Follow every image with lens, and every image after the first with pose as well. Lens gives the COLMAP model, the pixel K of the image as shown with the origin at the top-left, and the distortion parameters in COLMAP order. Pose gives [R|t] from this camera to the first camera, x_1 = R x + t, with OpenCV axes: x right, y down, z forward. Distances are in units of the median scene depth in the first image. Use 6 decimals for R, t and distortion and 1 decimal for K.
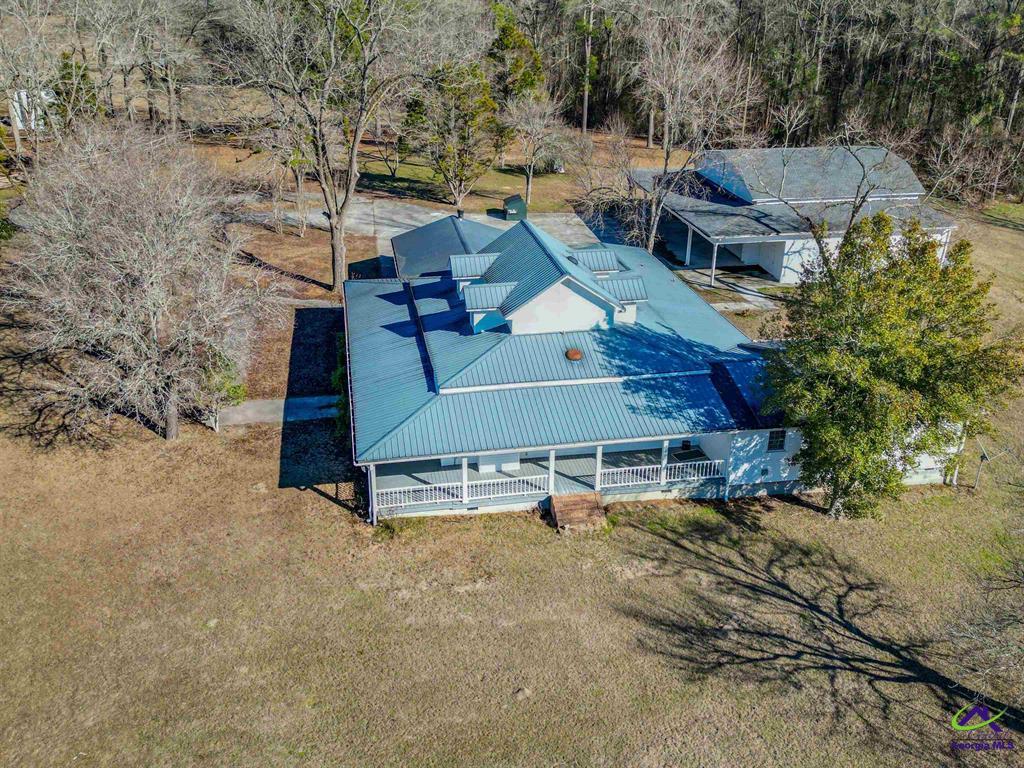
lens RADIAL K [[905.4, 0, 512.0], [0, 905.4, 384.0], [0, 0, 1]] dist [0.099448, -0.125151]
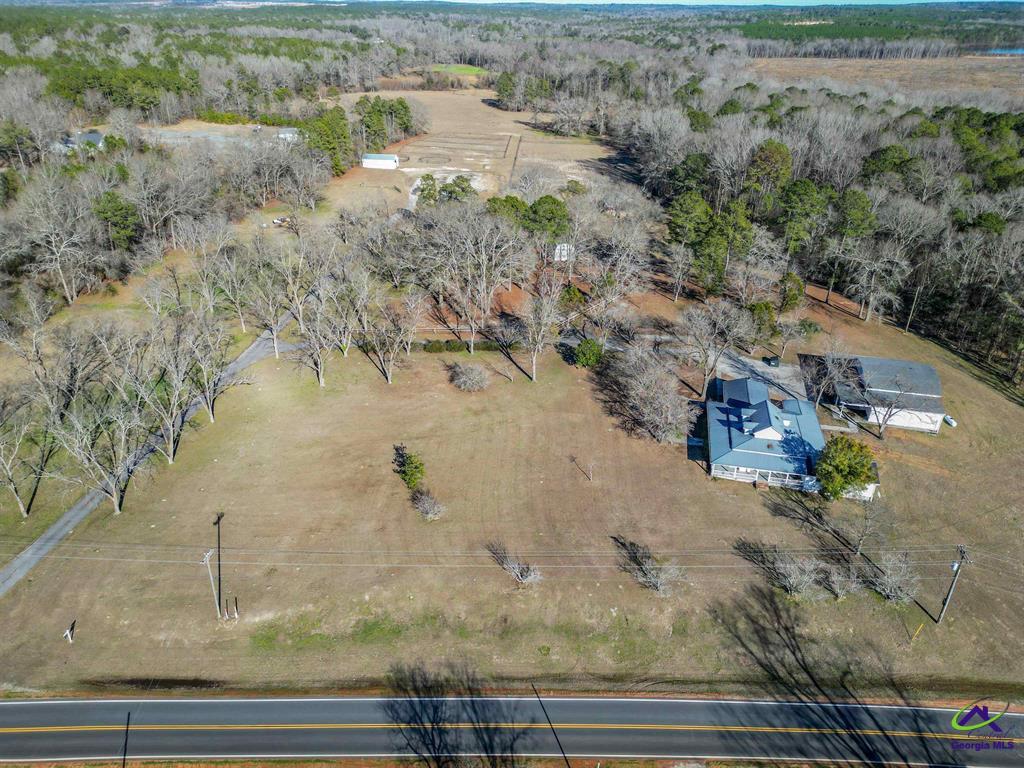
lens RADIAL K [[714.1, 0, 512.0], [0, 714.1, 384.0], [0, 0, 1]] dist [0.090059, -0.090991]
pose [[0.921597, 0.180977, -0.343374, 0.065208], [-0.162344, 0.983278, 0.082518, -0.383788], [0.352566, -0.020303, 0.935567, -2.376019]]
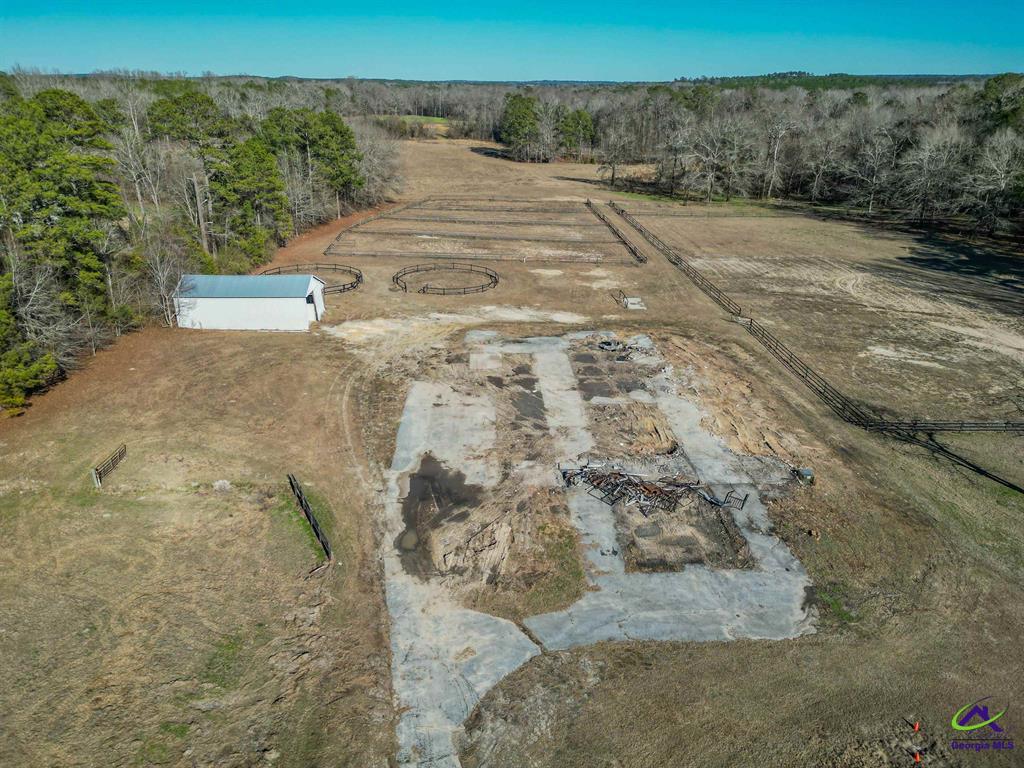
lens RADIAL K [[714.1, 0, 512.0], [0, 714.1, 384.0], [0, 0, 1]] dist [0.090059, -0.090991]
pose [[0.952965, 0.109654, -0.282549, -3.780577], [-0.119619, 0.992653, -0.018208, -1.997959], [0.278476, 0.051150, 0.959080, 3.909911]]
